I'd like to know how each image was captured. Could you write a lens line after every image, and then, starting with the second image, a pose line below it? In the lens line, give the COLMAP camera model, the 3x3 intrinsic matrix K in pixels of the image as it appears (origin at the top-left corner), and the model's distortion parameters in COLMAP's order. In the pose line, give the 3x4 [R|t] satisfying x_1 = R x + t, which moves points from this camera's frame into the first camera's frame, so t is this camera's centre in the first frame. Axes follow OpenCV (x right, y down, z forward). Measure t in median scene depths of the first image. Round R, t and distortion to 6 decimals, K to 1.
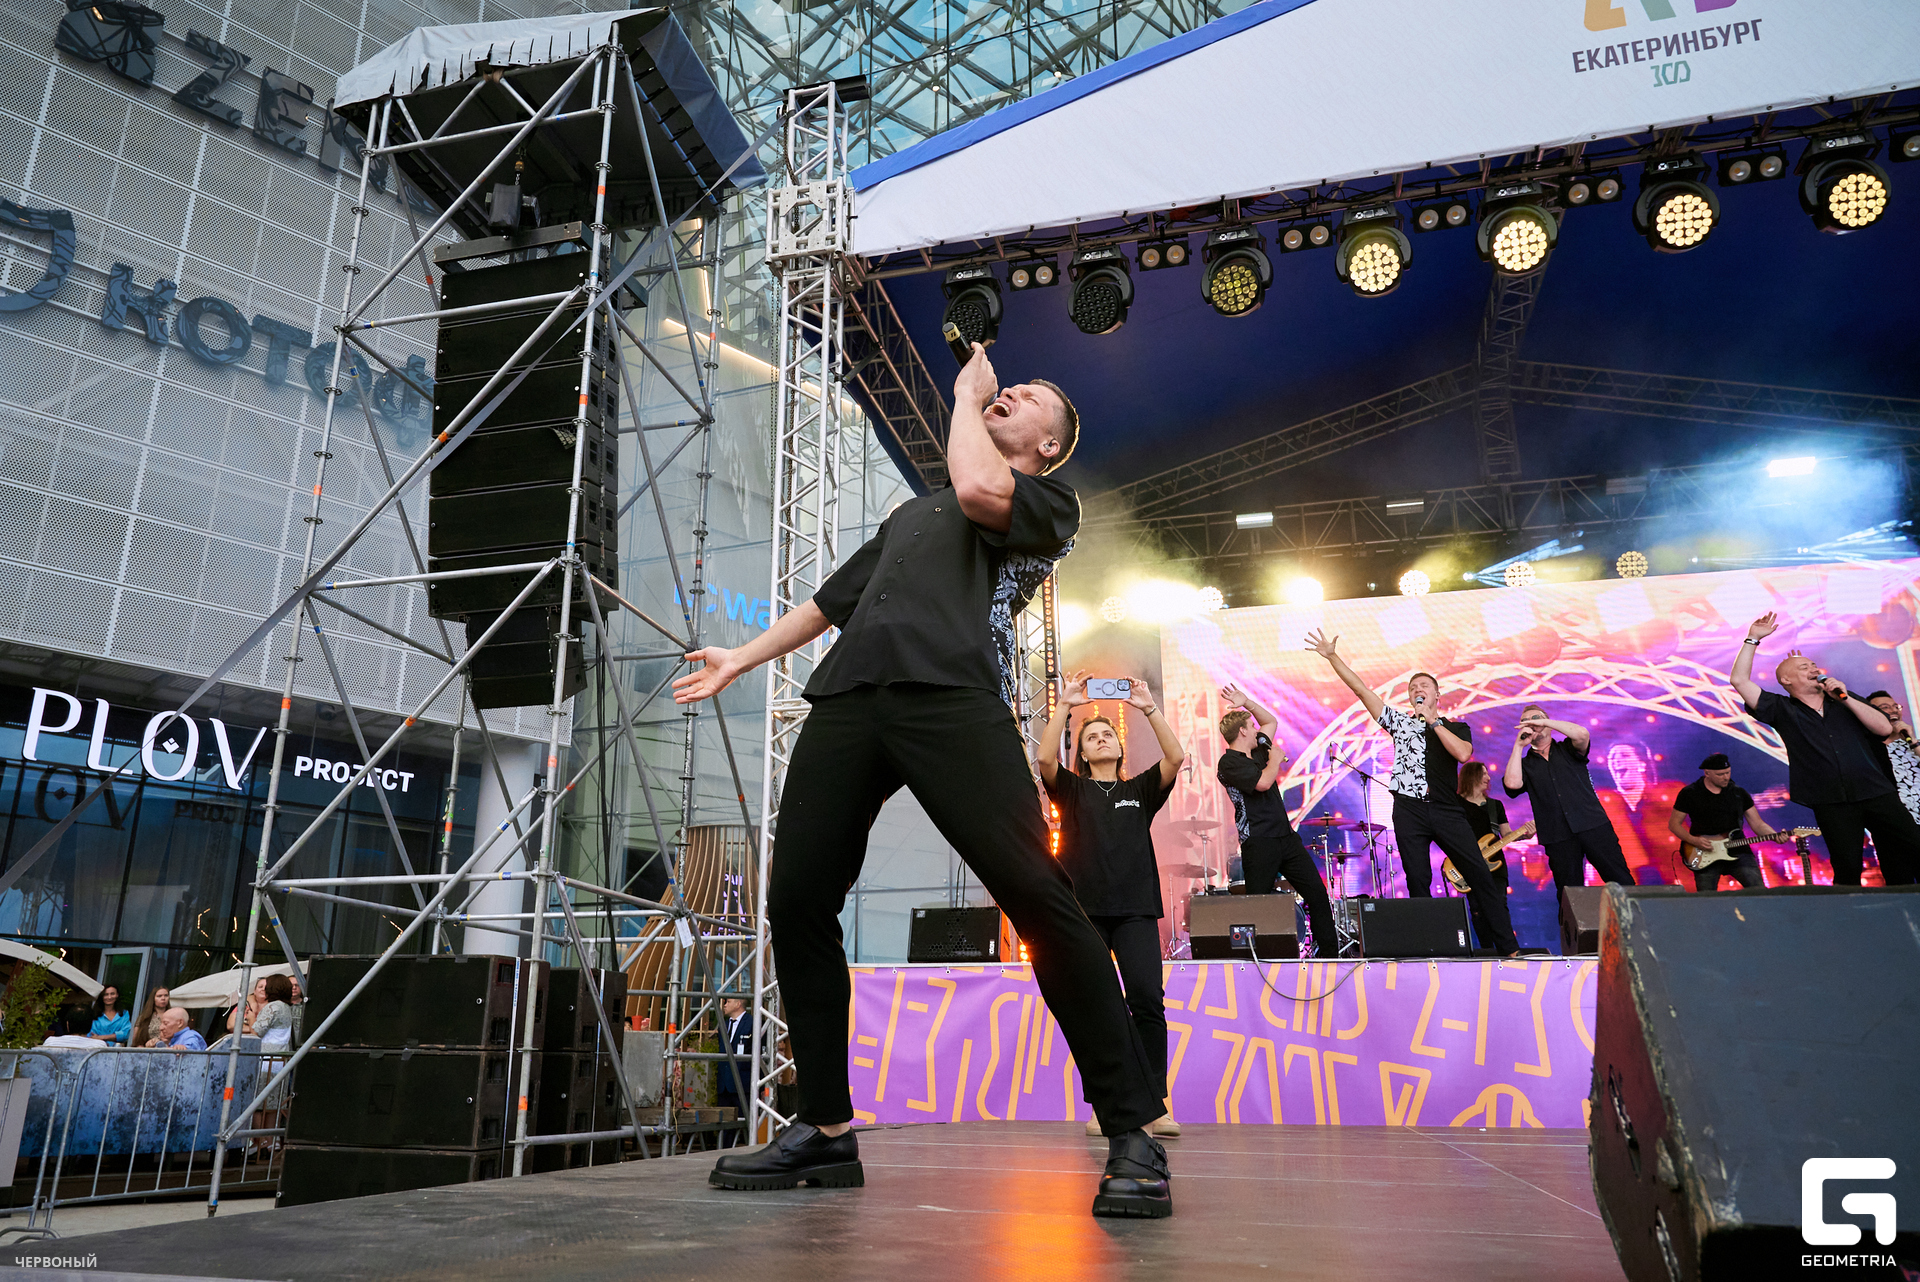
lens RADIAL K [[1354.8, 0, 894.9], [0, 1354.8, 639.6], [0, 0, 1]] dist [0.006285, -0.008210]
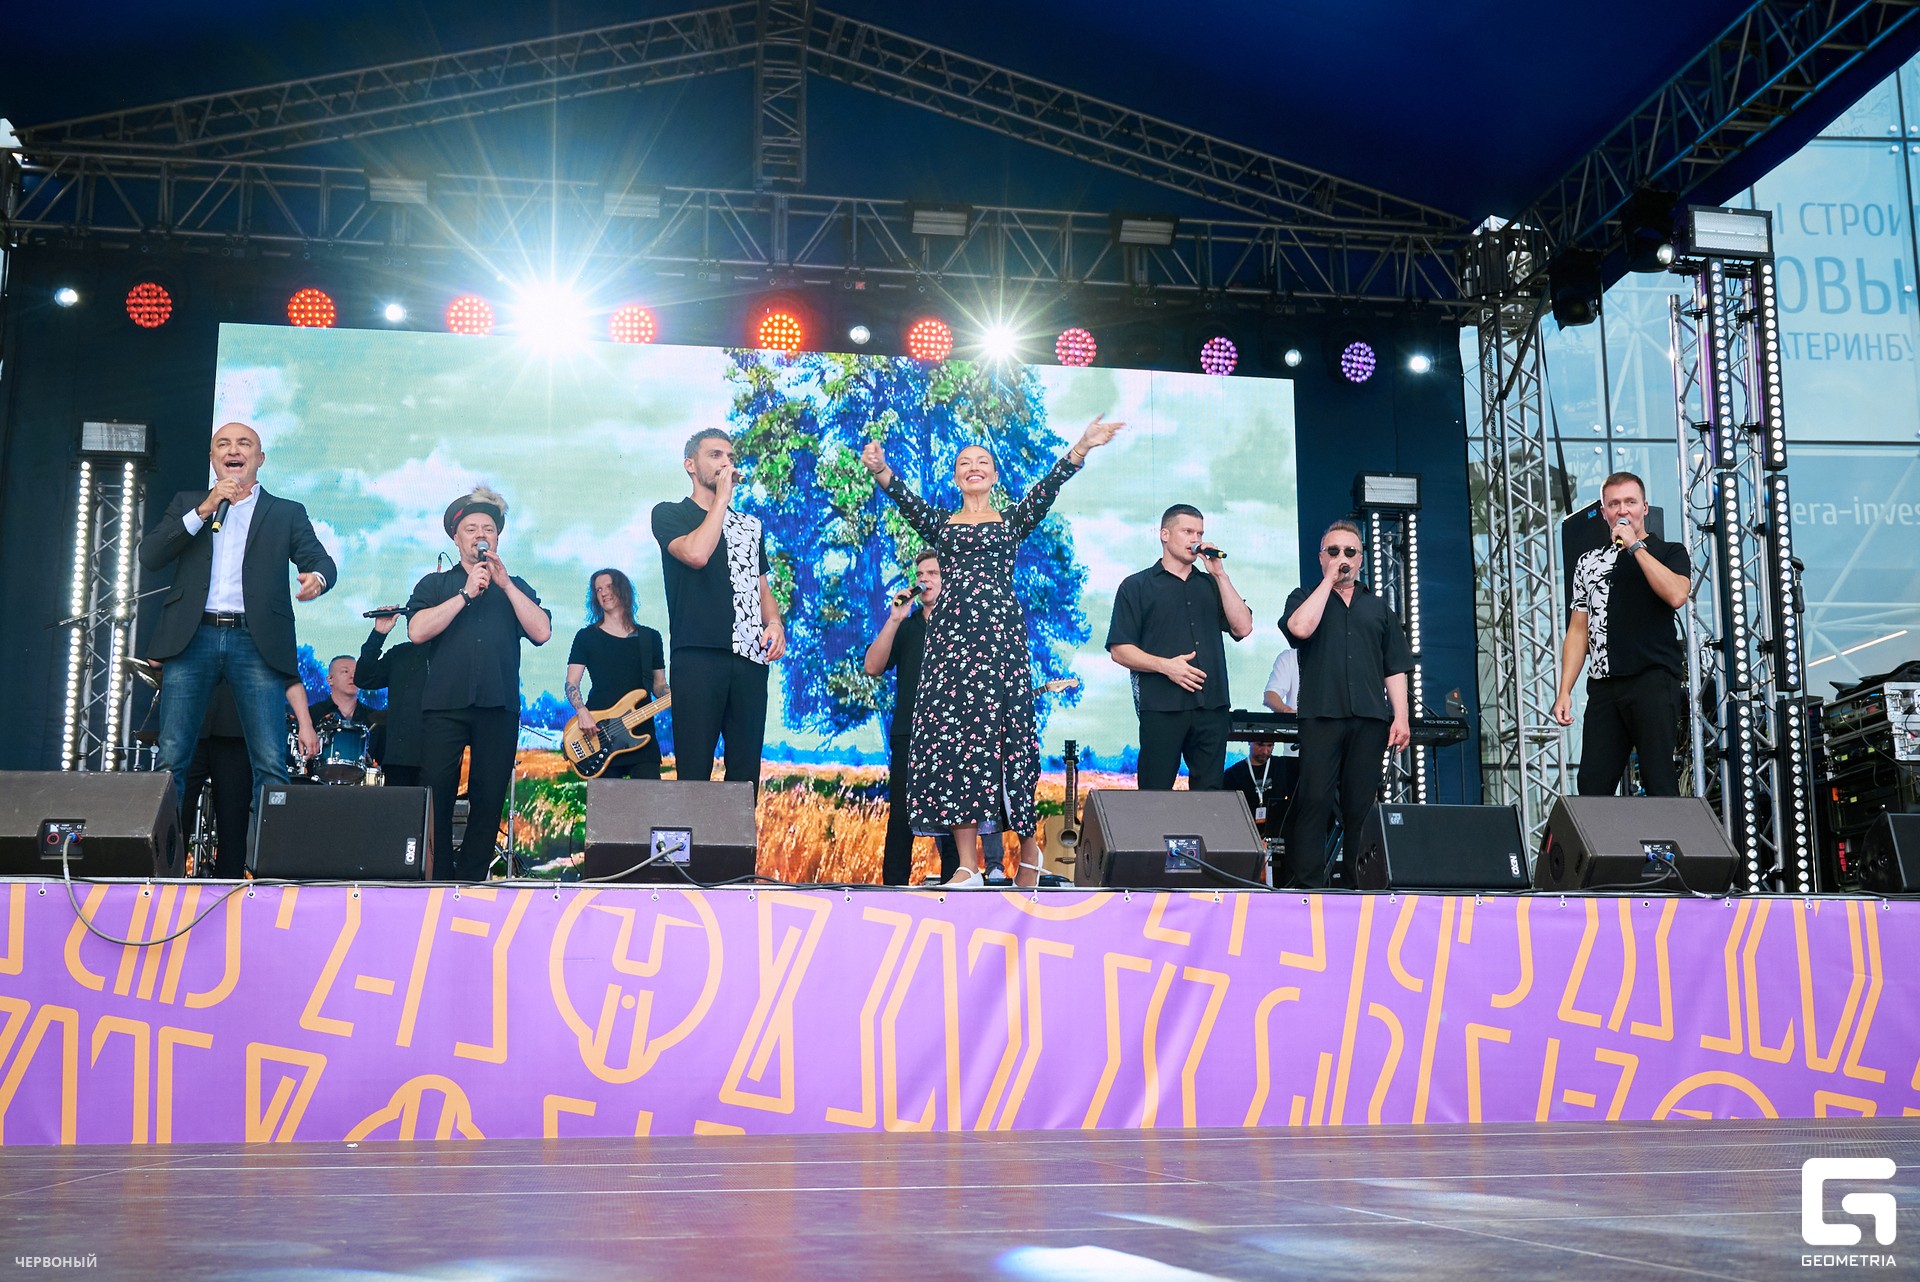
lens RADIAL K [[2099.4, 0, 969.7], [0, 2099.4, 654.9], [0, 0, 1]] dist [-0.029474, 0.000000]
pose [[0.898814, 0.068006, 0.433023, 0.163832], [-0.117106, 0.989238, 0.087715, 0.011026], [-0.422398, -0.129550, 0.897105, 0.023961]]
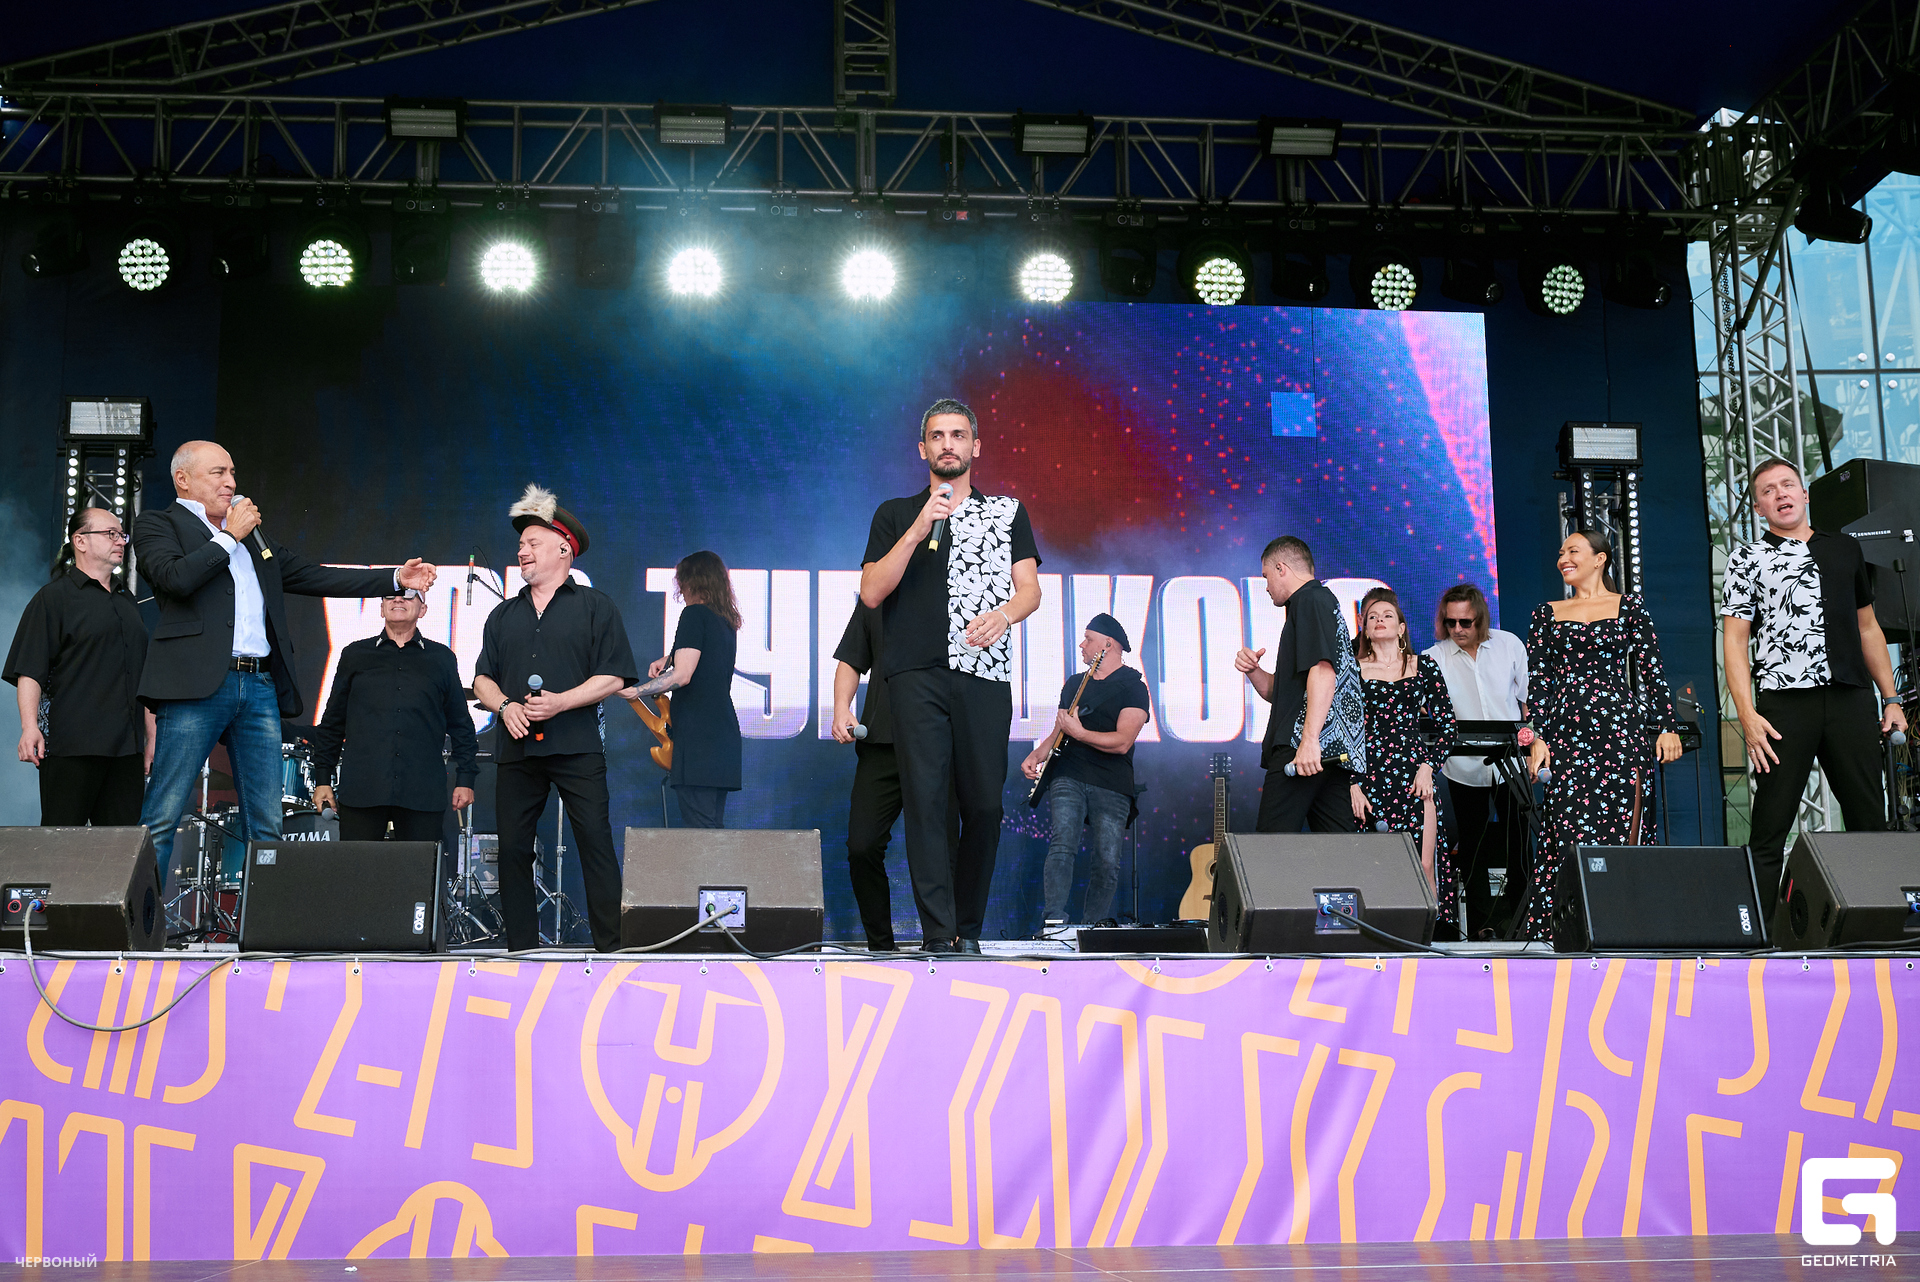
lens RADIAL K [[2481.0, 0, 912.7], [0, 2481.0, 606.4], [0, 0, 1]] dist [-0.054511, 0.000000]
pose [[0.933104, 0.056007, 0.355217, 0.179388], [-0.092684, 0.991881, 0.087078, -0.003614], [-0.347456, -0.114175, 0.930719, 0.026922]]
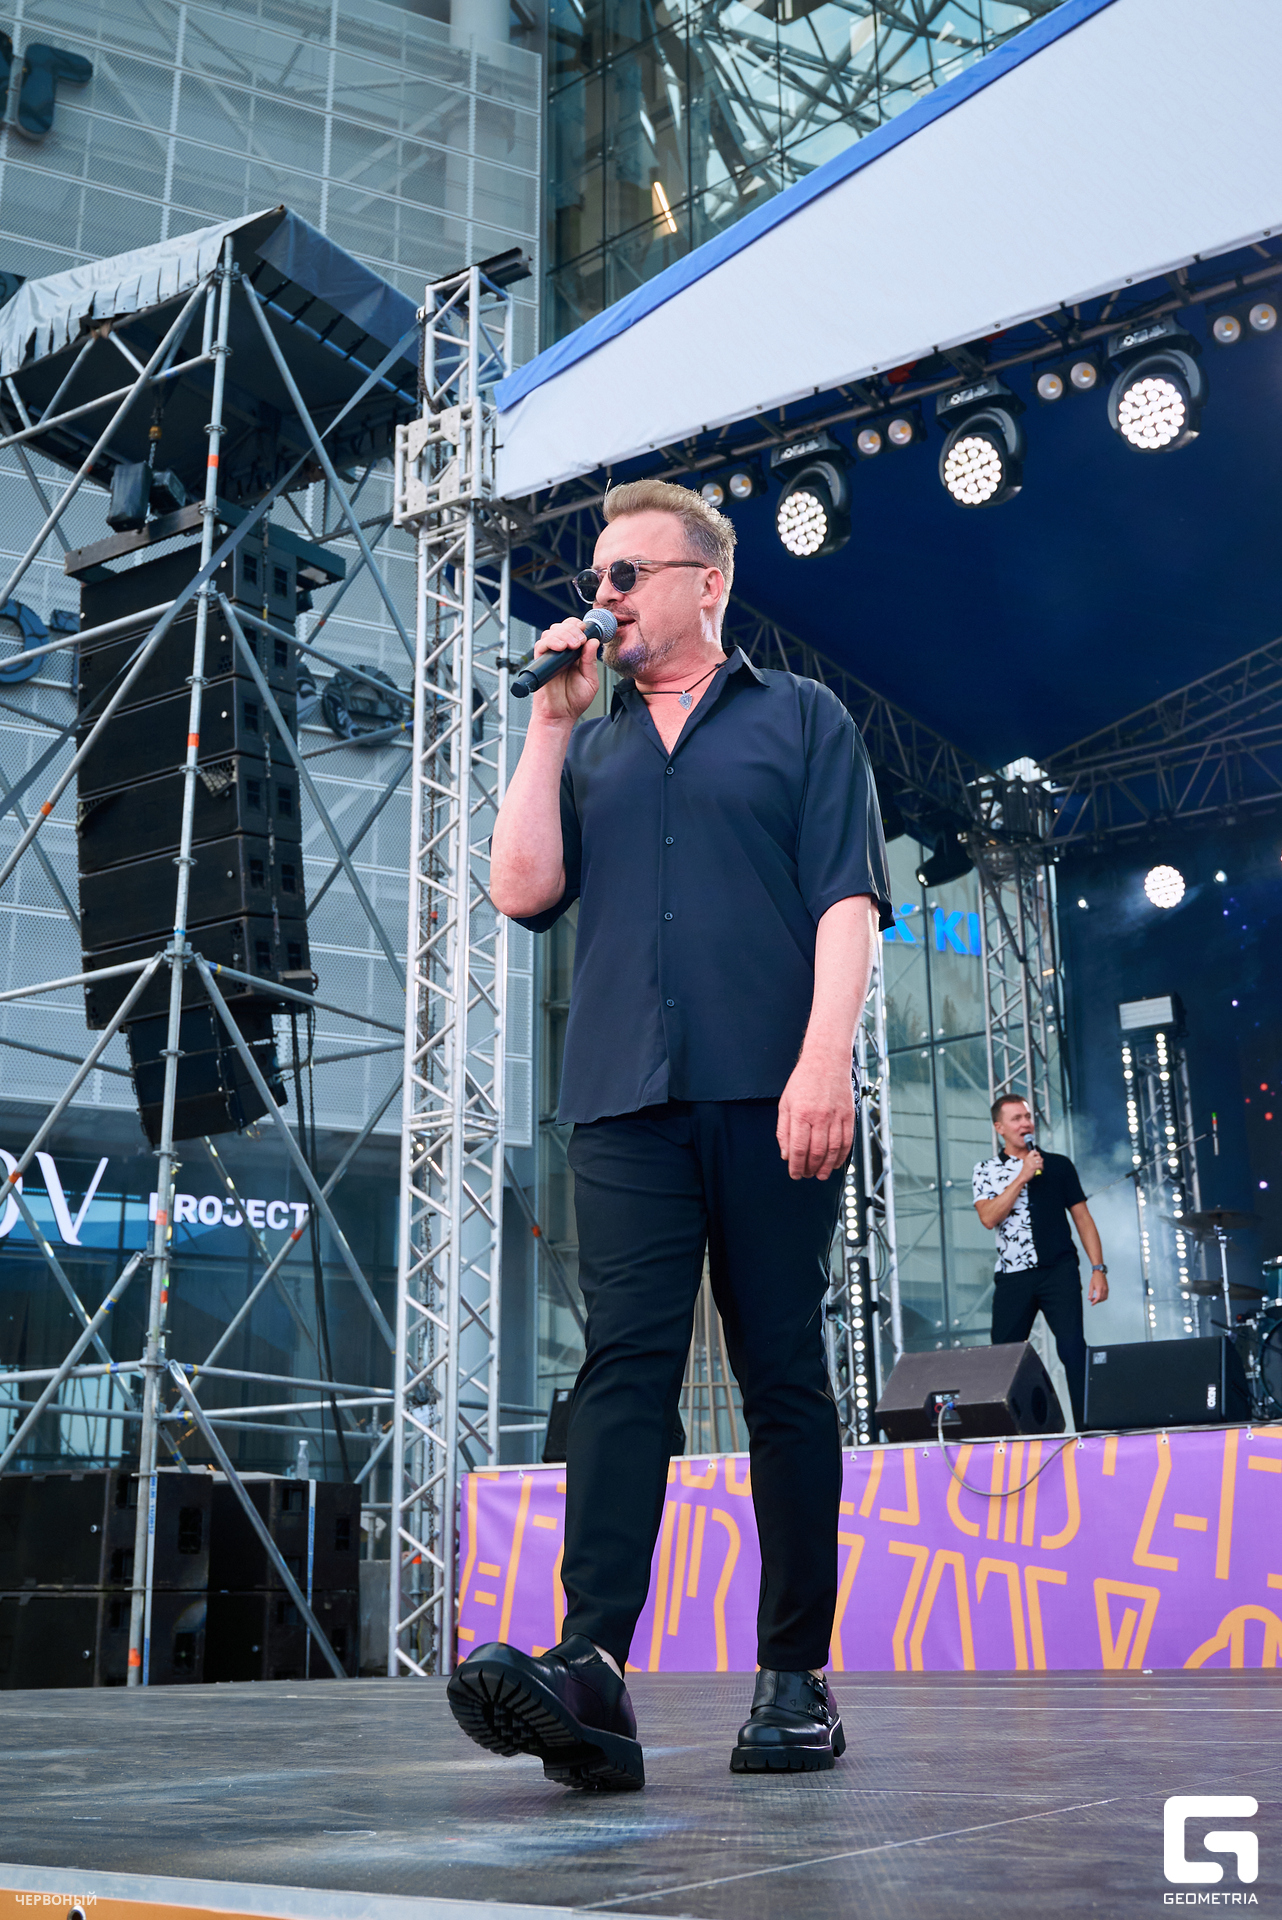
lens RADIAL K [[2143.5, 0, 668.6], [0, 2143.5, 838.0], [0, 0, 1]] dist [-0.041427, 0.000000]
pose [[0.955374, -0.120385, -0.269756, 0.351430], [0.109656, 0.992471, -0.054554, -0.025293], [0.274292, 0.022539, 0.961382, -0.096462]]
